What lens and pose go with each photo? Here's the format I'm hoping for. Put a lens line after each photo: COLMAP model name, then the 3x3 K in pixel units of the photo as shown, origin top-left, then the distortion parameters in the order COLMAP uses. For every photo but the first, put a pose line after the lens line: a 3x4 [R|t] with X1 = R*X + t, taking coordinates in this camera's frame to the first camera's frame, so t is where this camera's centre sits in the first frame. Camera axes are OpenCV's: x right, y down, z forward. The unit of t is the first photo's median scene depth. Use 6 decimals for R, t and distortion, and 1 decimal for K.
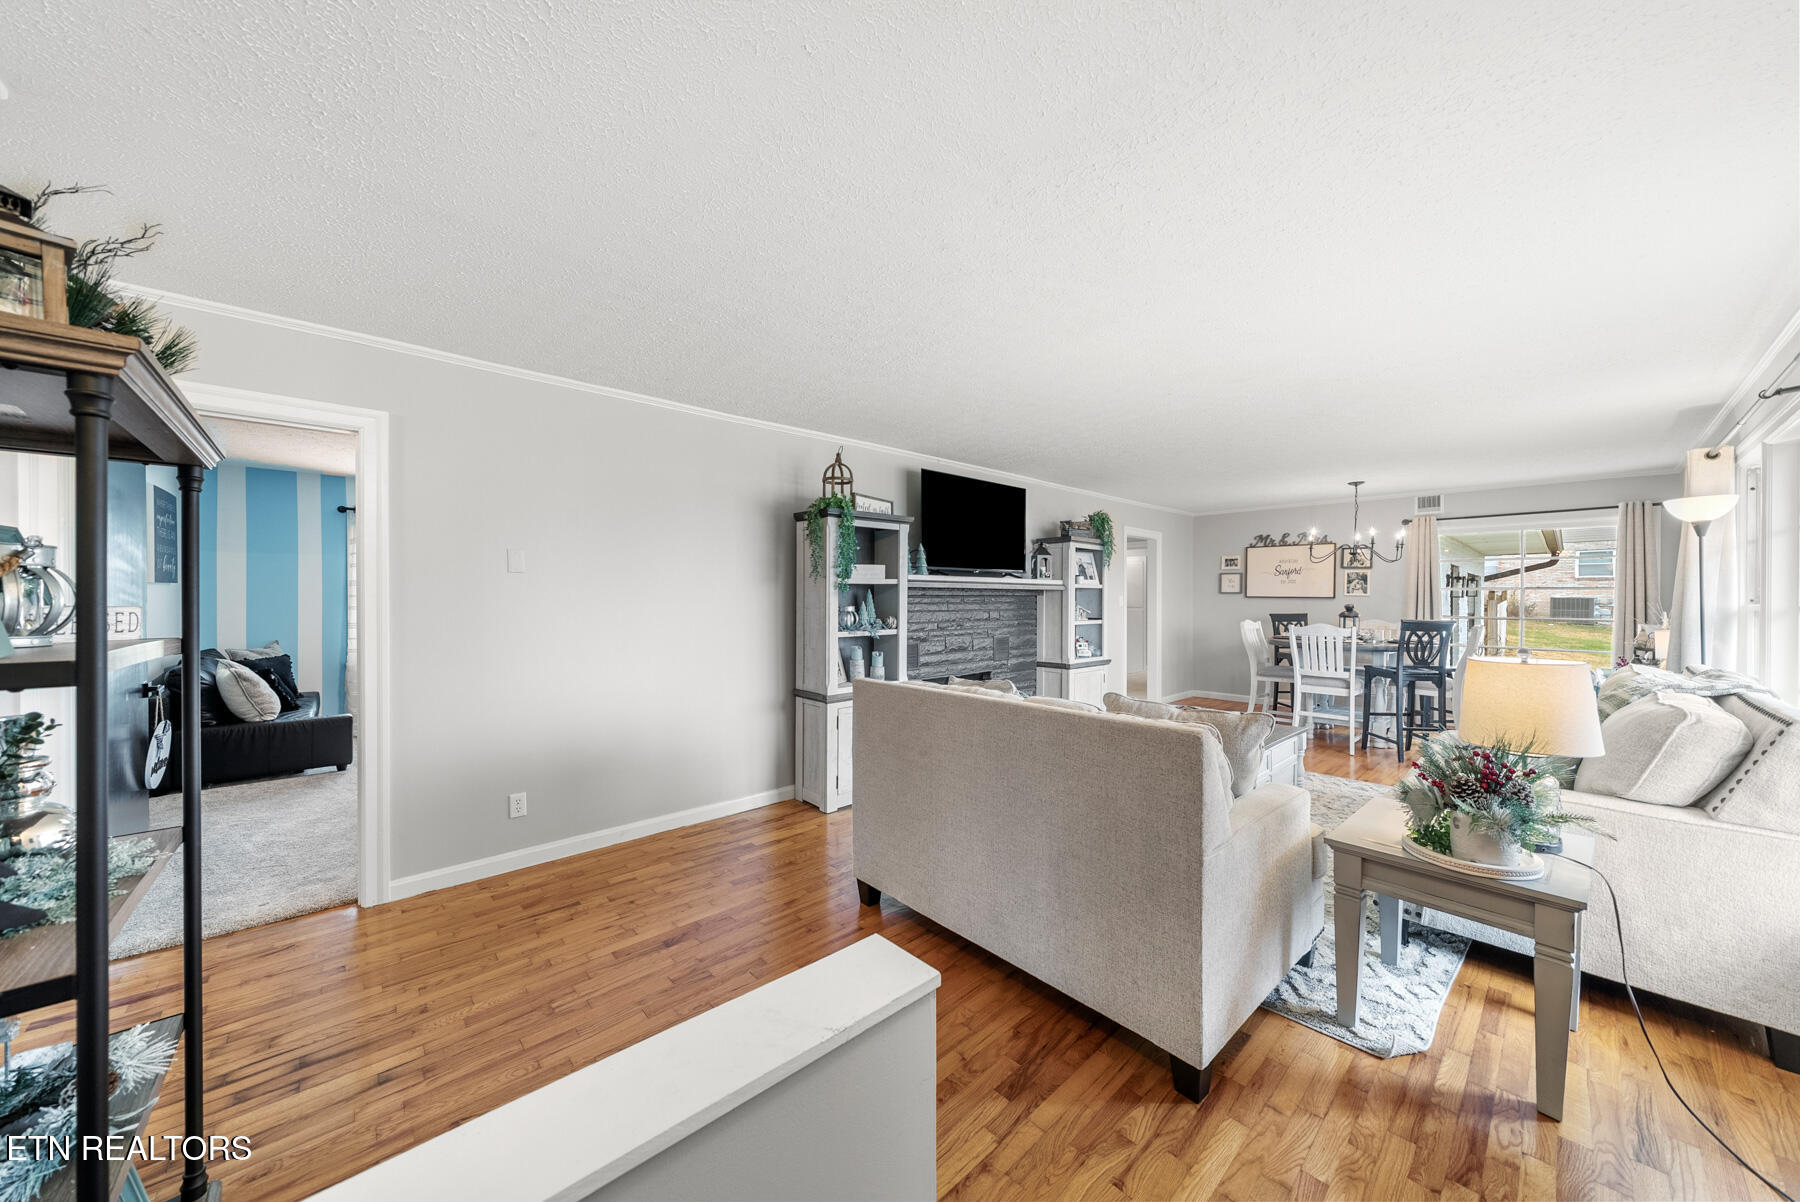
lens RADIAL K [[620.7, 0, 900.0], [0, 620.7, 601.0], [0, 0, 1]] dist [-0.001298, 0.000023]
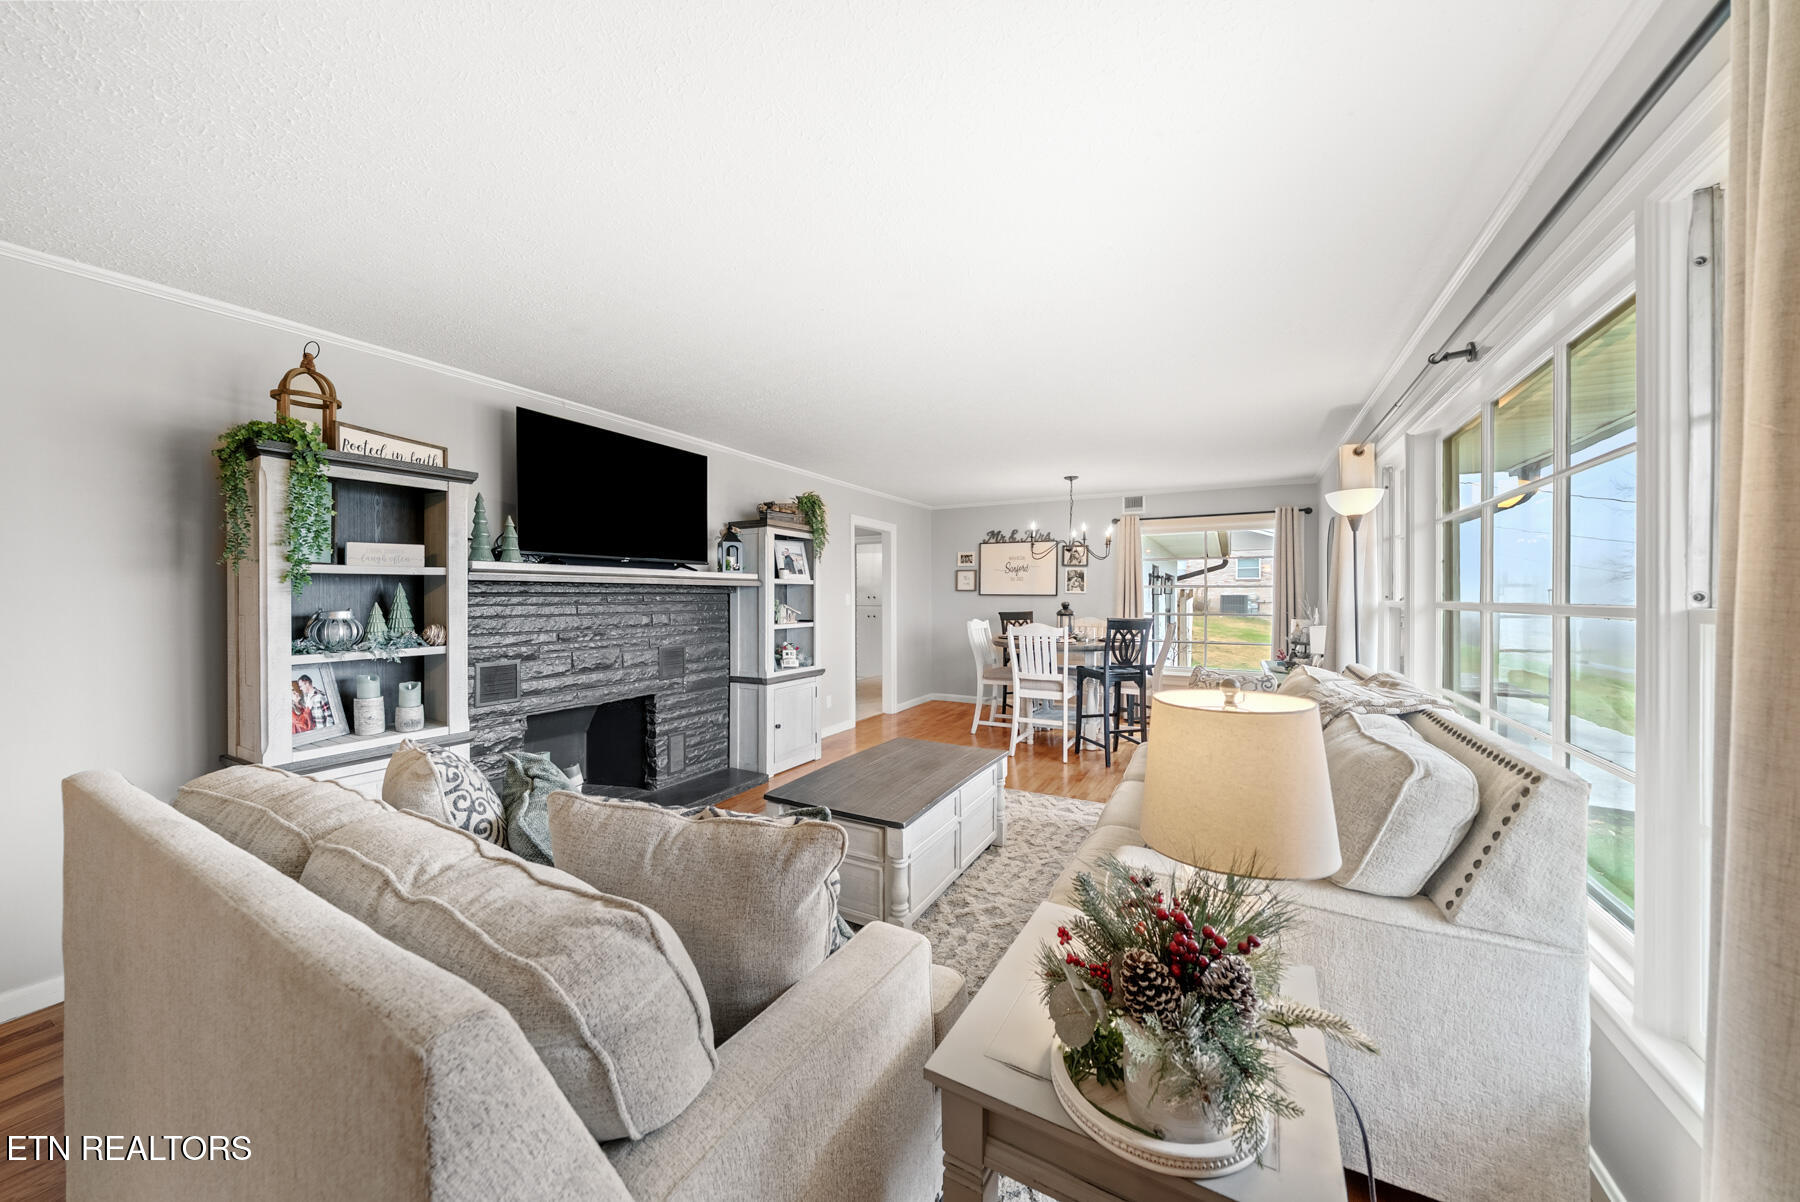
lens RADIAL K [[620.7, 0, 900.0], [0, 620.7, 601.0], [0, 0, 1]] dist [-0.001298, 0.000023]
pose [[0.944173, -0.005402, 0.329406, 0.178601], [0.004673, 0.999985, 0.003004, -0.000358], [-0.329417, -0.001297, 0.944184, 0.188741]]
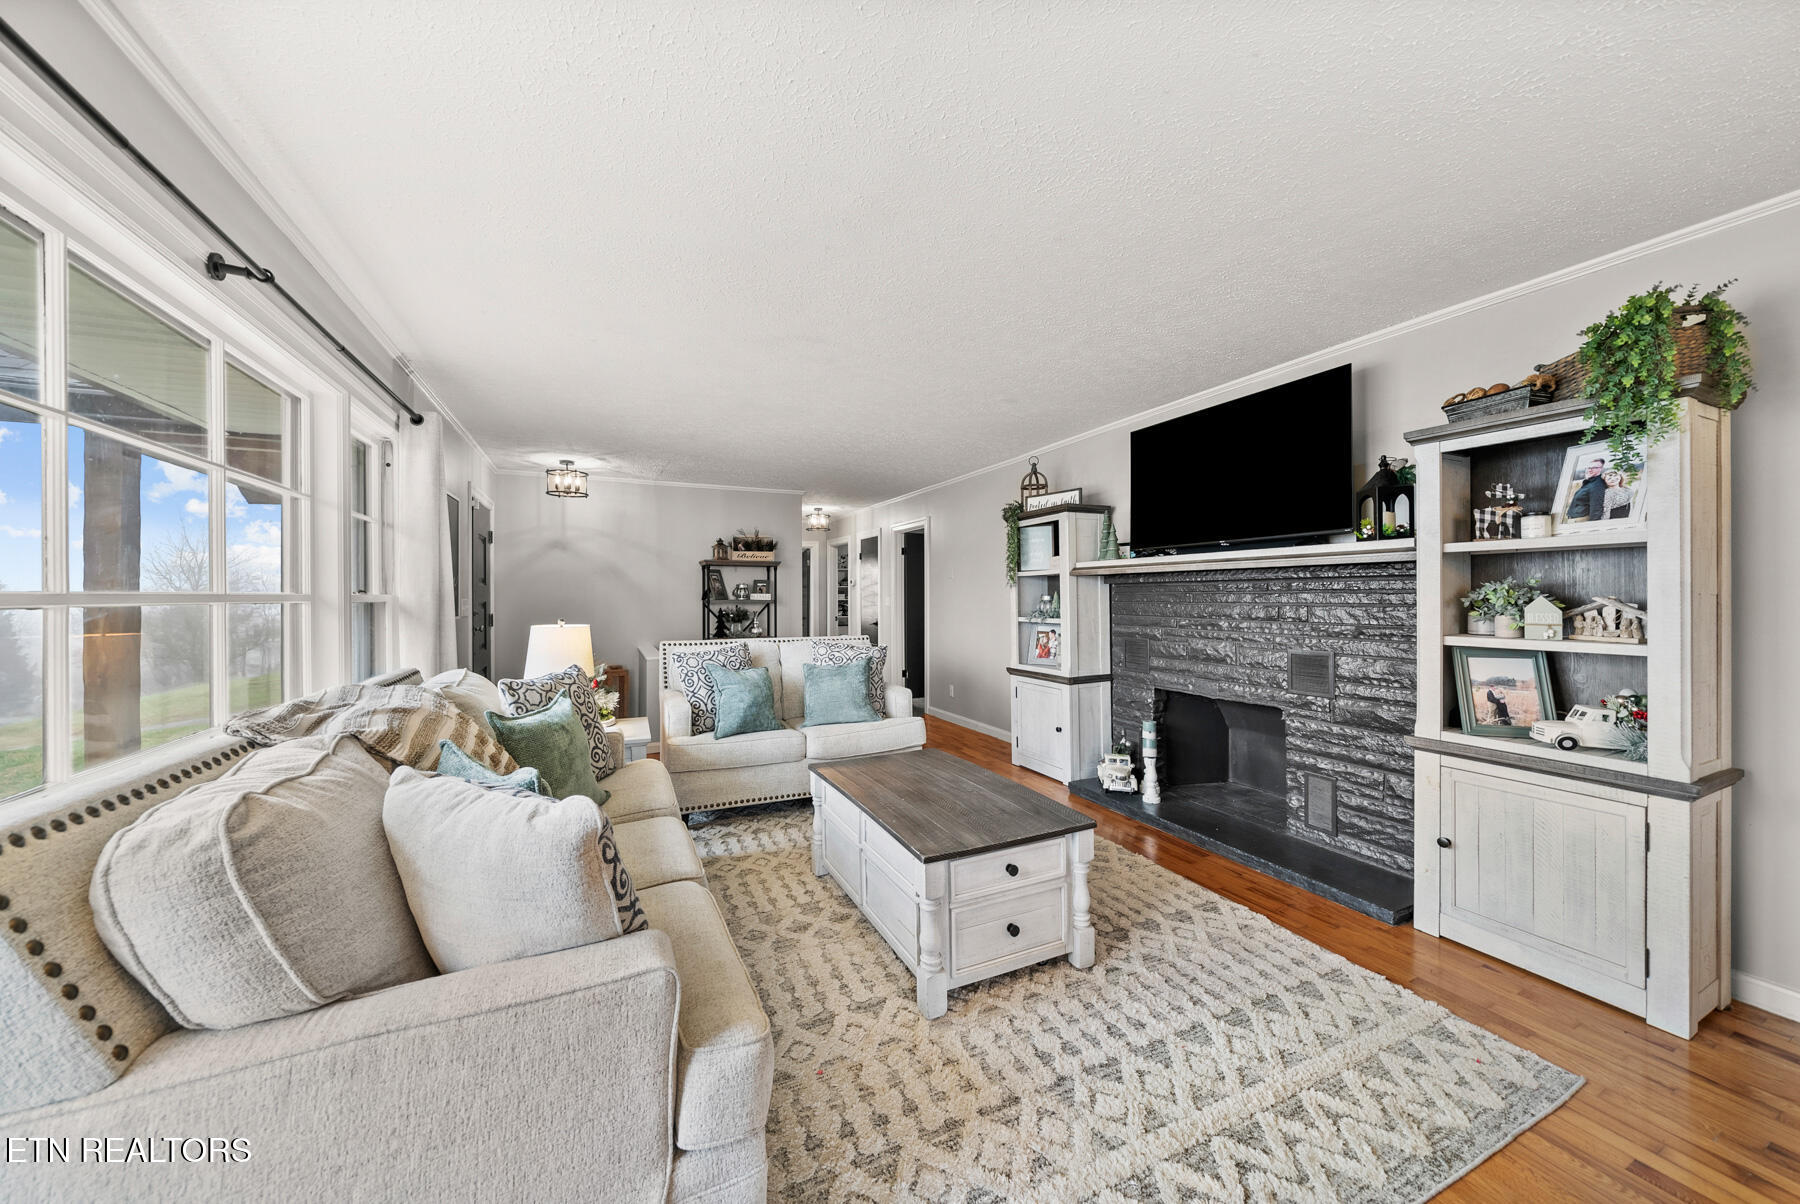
lens RADIAL K [[620.7, 0, 900.0], [0, 620.7, 602.0], [0, 0, 1]] dist [-0.001298, 0.000023]
pose [[-0.286019, 0.008836, -0.958183, 0.807730], [-0.000882, 0.999955, 0.009485, 0.007279], [0.958224, 0.003558, -0.285998, 0.814607]]
